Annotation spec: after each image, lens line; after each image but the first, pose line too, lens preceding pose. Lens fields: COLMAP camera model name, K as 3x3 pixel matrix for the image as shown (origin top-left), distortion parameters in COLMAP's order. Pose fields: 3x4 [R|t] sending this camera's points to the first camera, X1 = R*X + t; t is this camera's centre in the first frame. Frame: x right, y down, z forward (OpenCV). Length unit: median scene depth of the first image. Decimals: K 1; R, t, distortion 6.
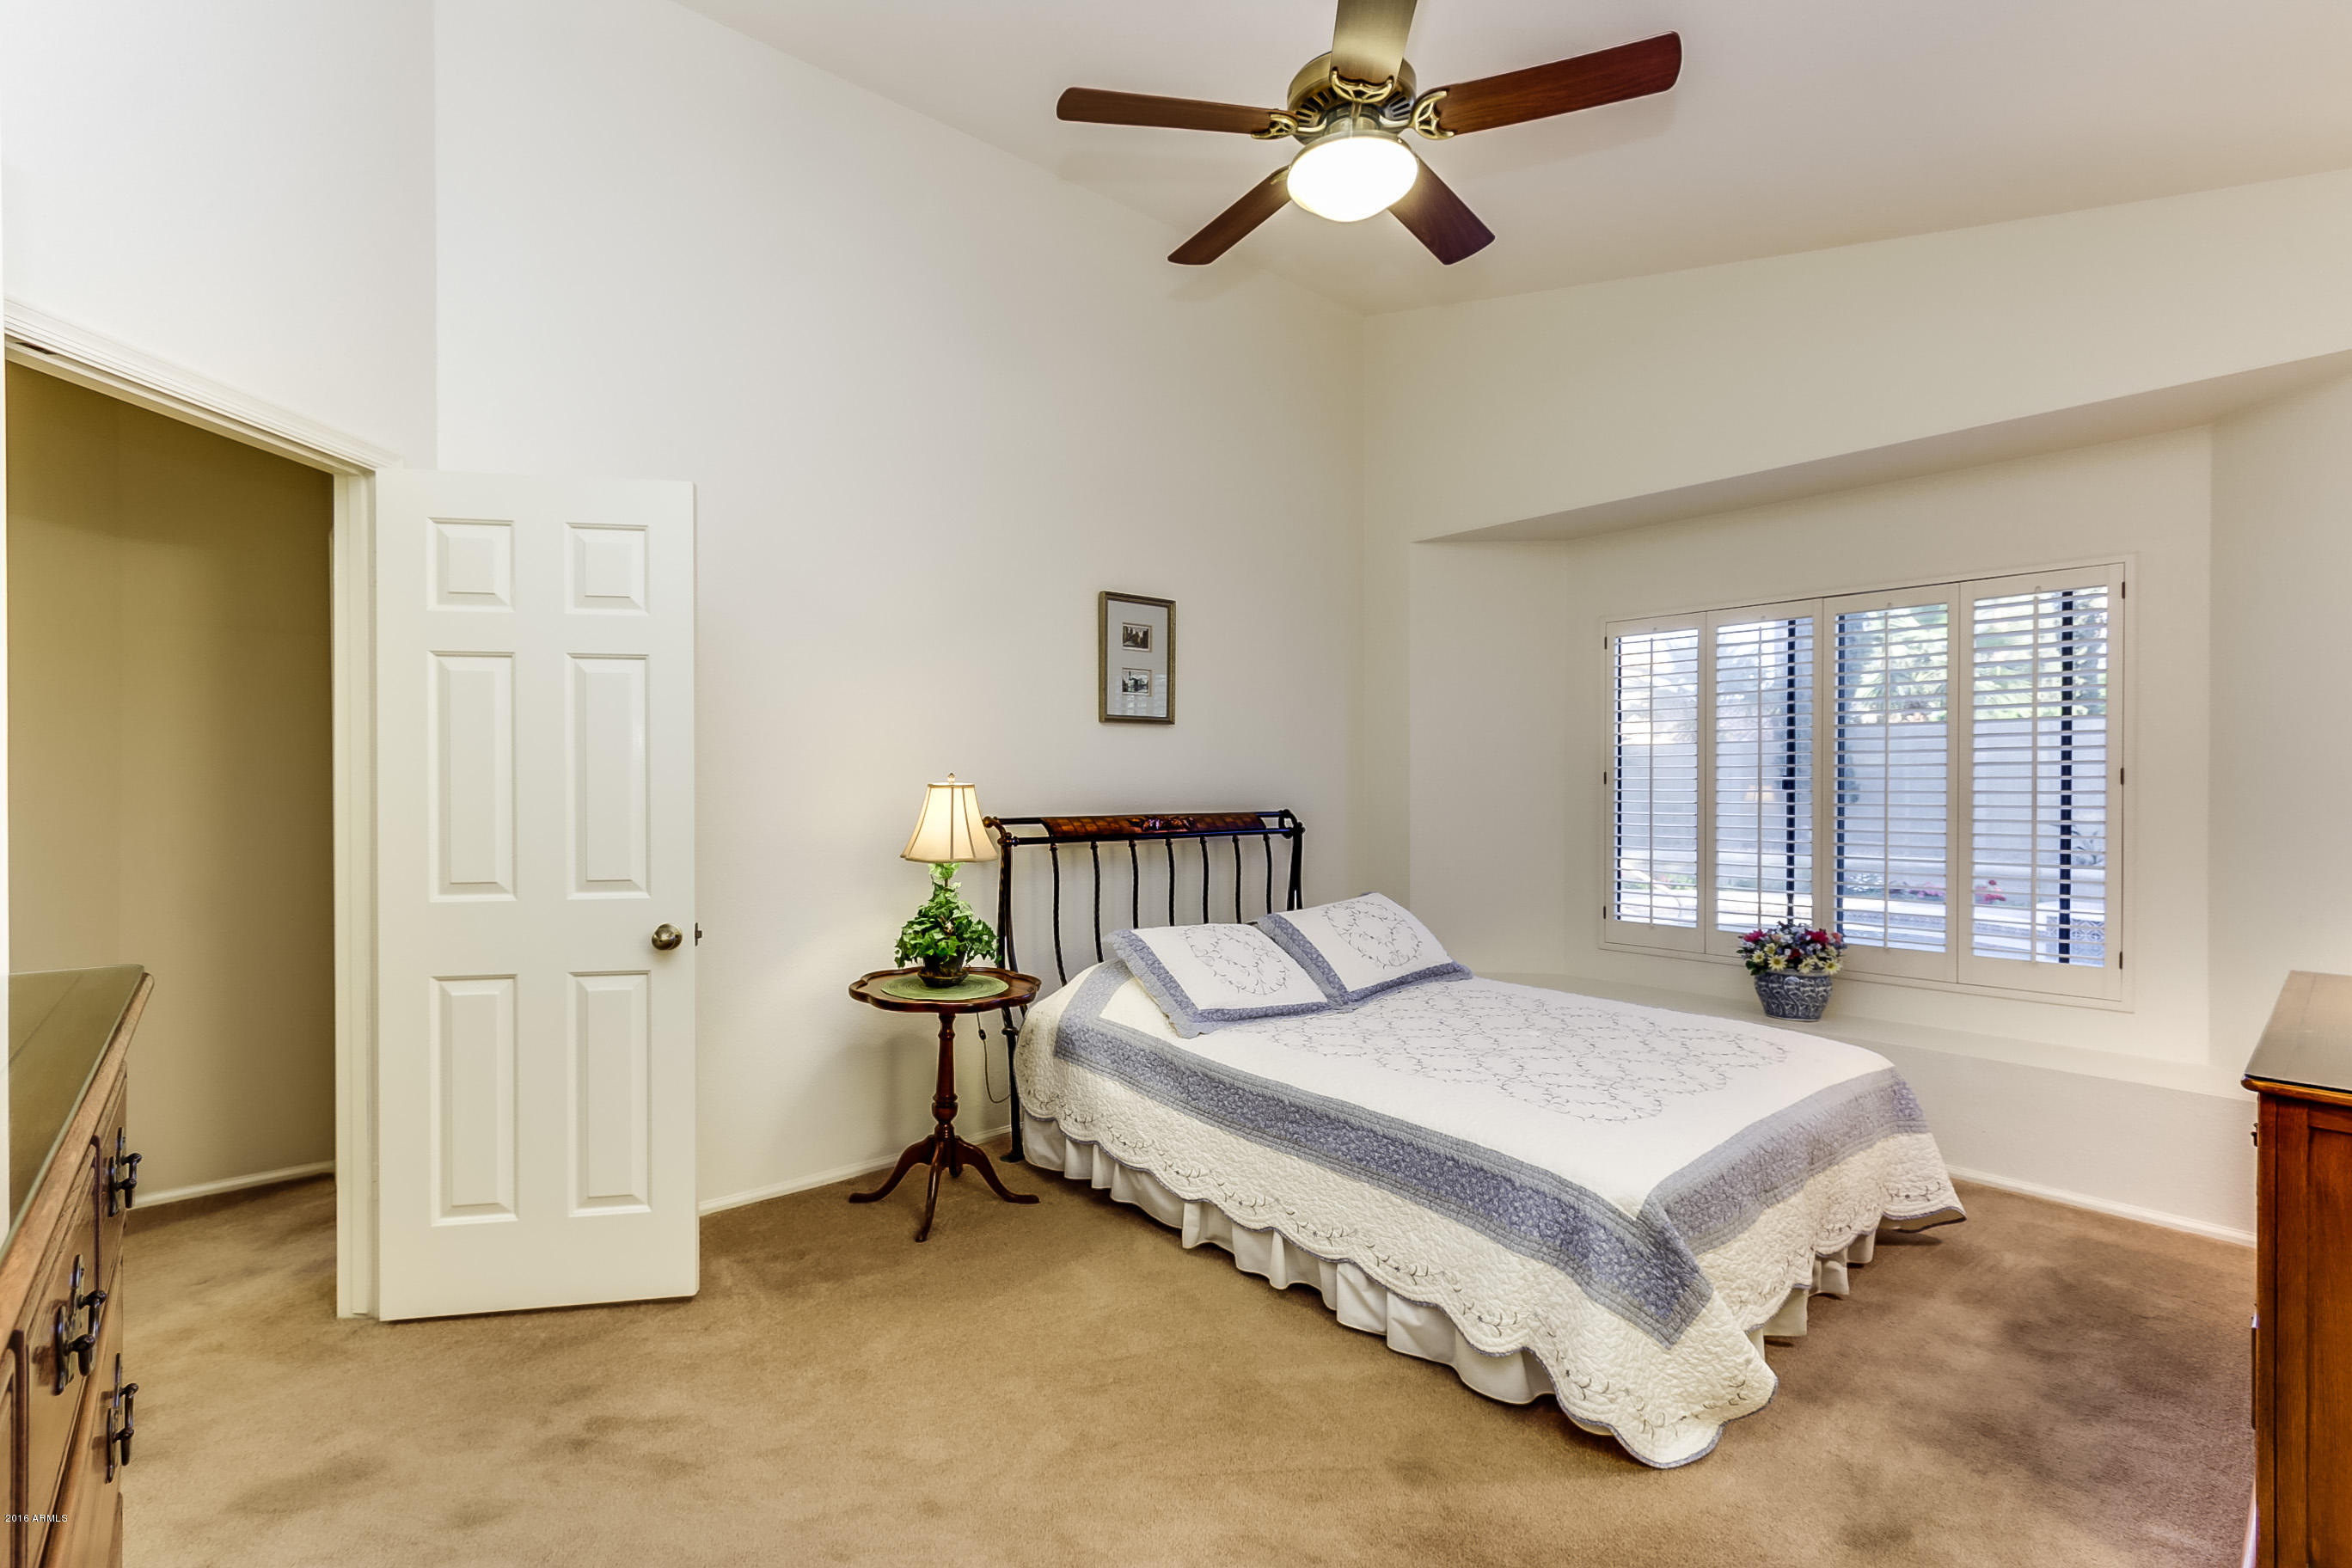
lens RADIAL K [[1094.3, 0, 1138.9], [0, 1094.3, 796.0], [0, 0, 1]] dist [0.001399, -0.000608]
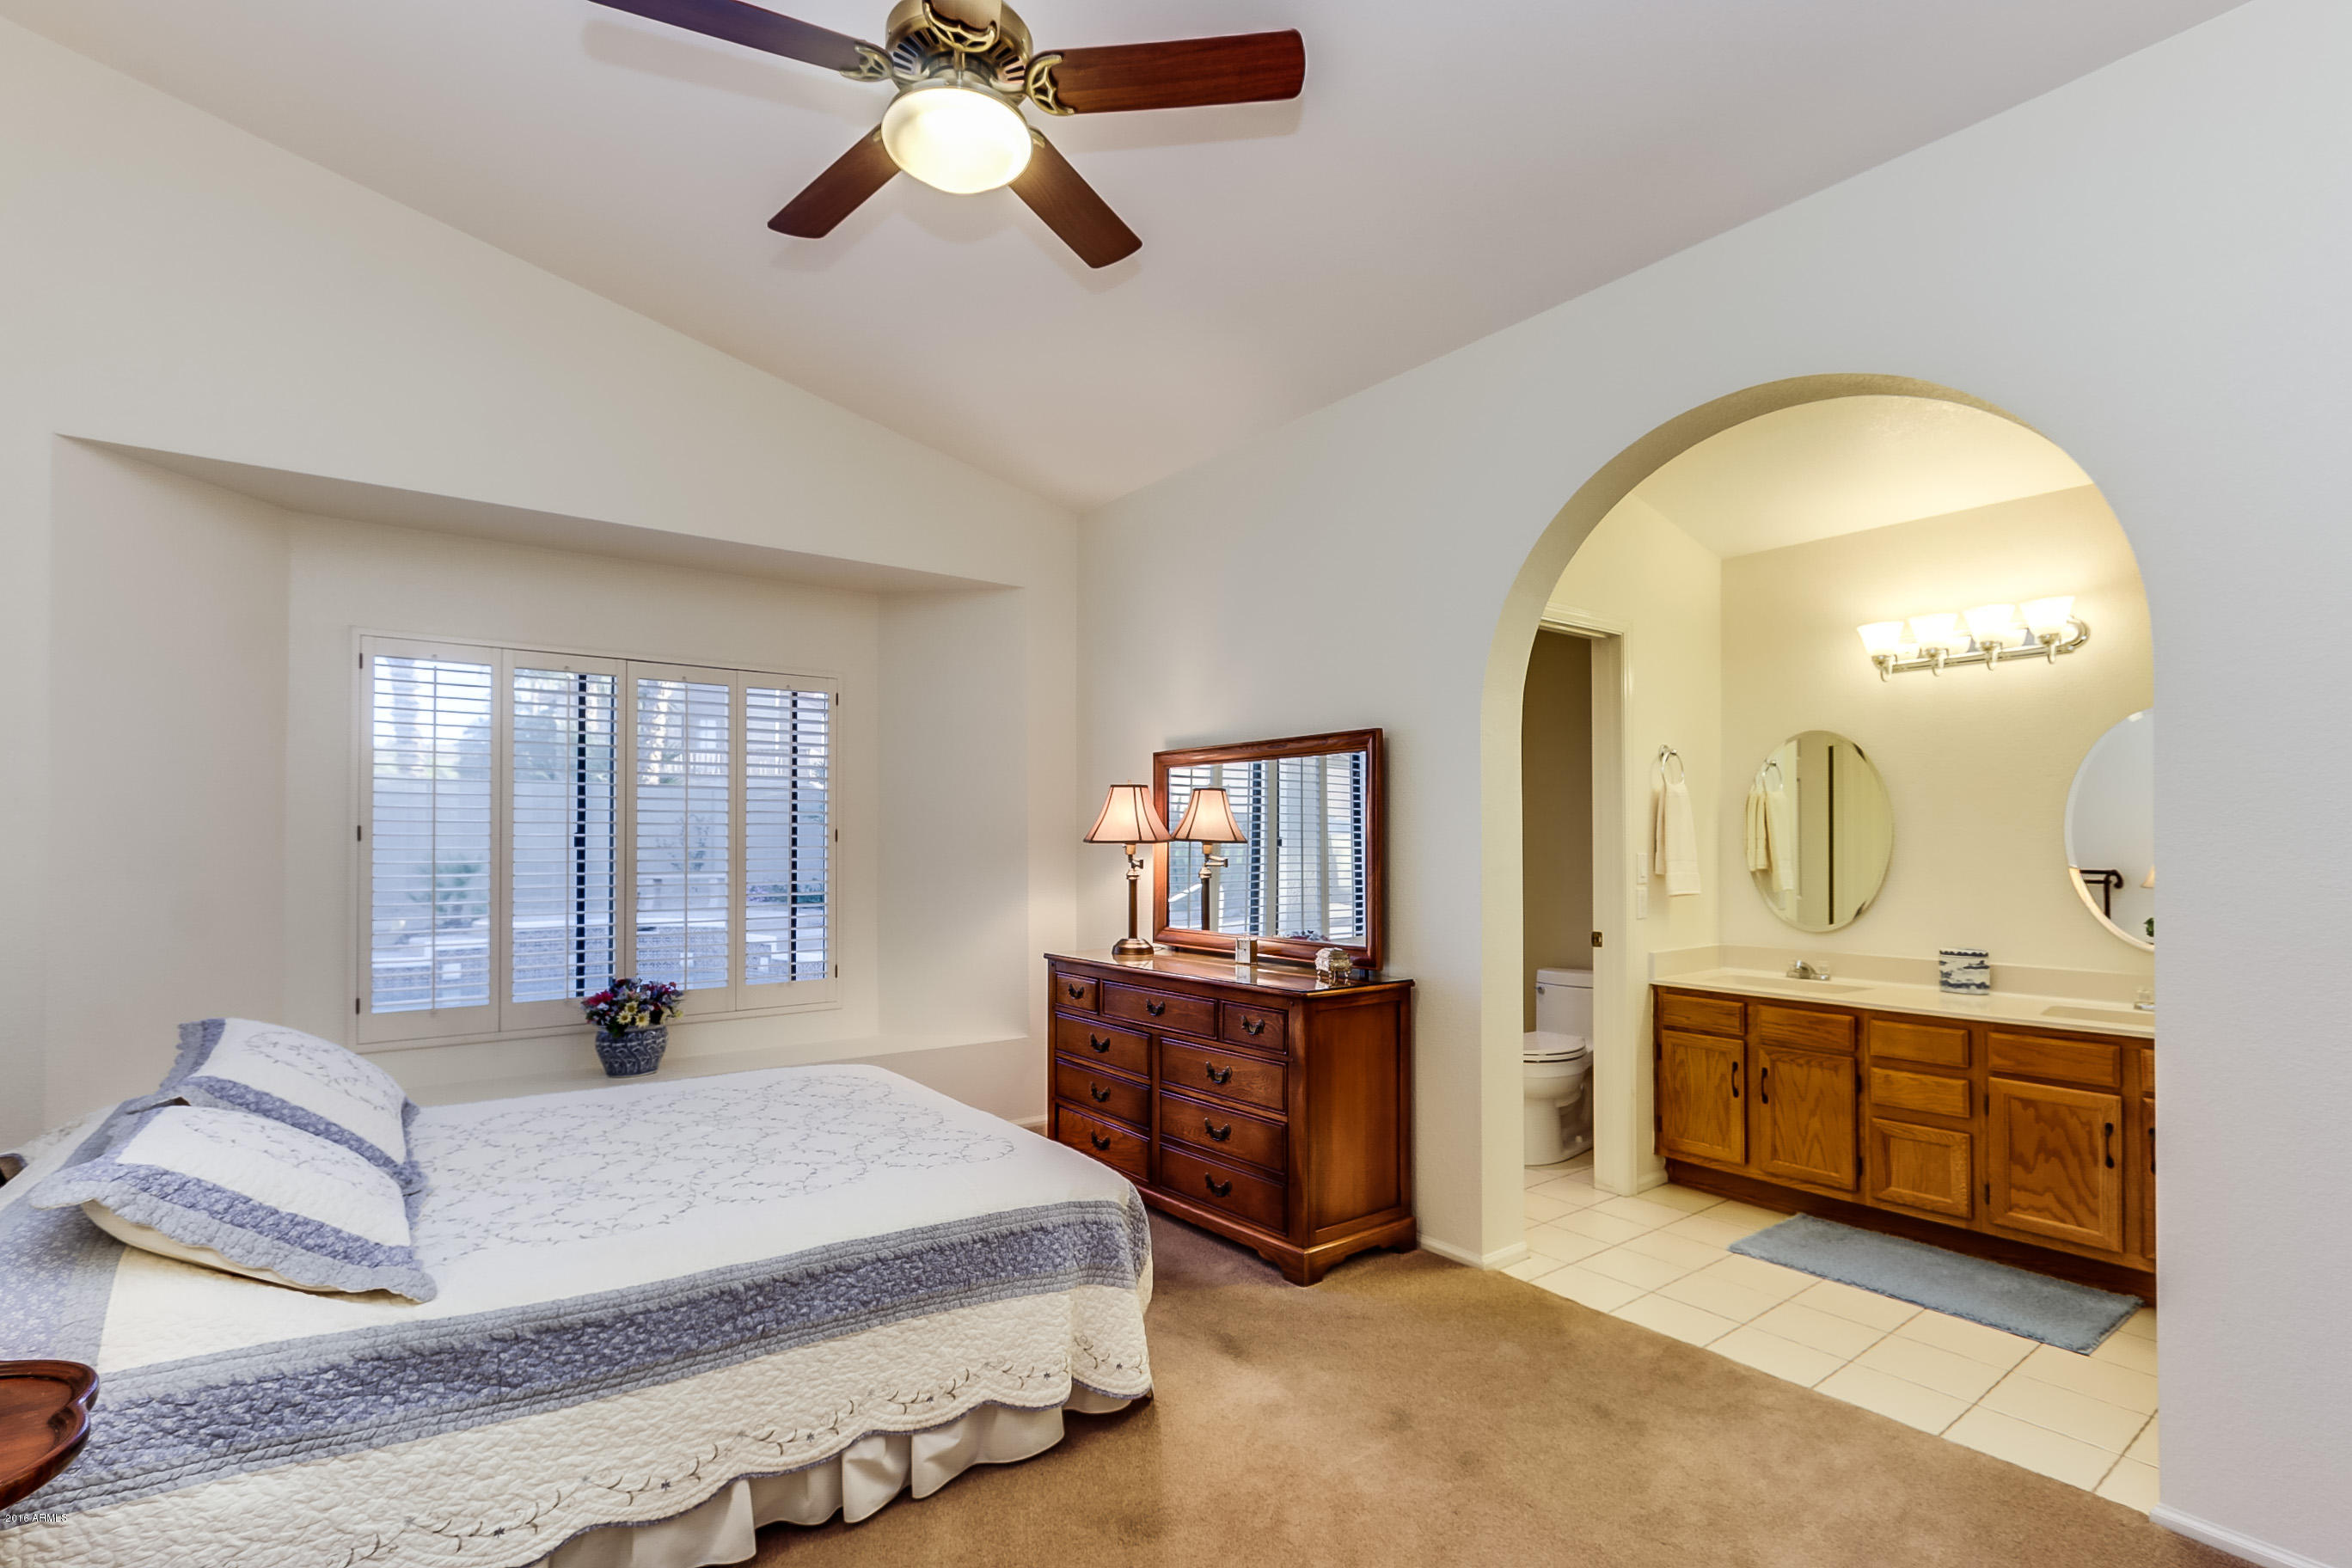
lens RADIAL K [[1094.3, 0, 1143.6], [0, 1094.3, 828.3], [0, 0, 1]] dist [0.001399, -0.000608]
pose [[0.055268, 0.013083, 0.998386, -0.517859], [0.008821, 0.999869, -0.013590, -0.006674], [-0.998433, 0.009558, 0.055145, 0.639518]]
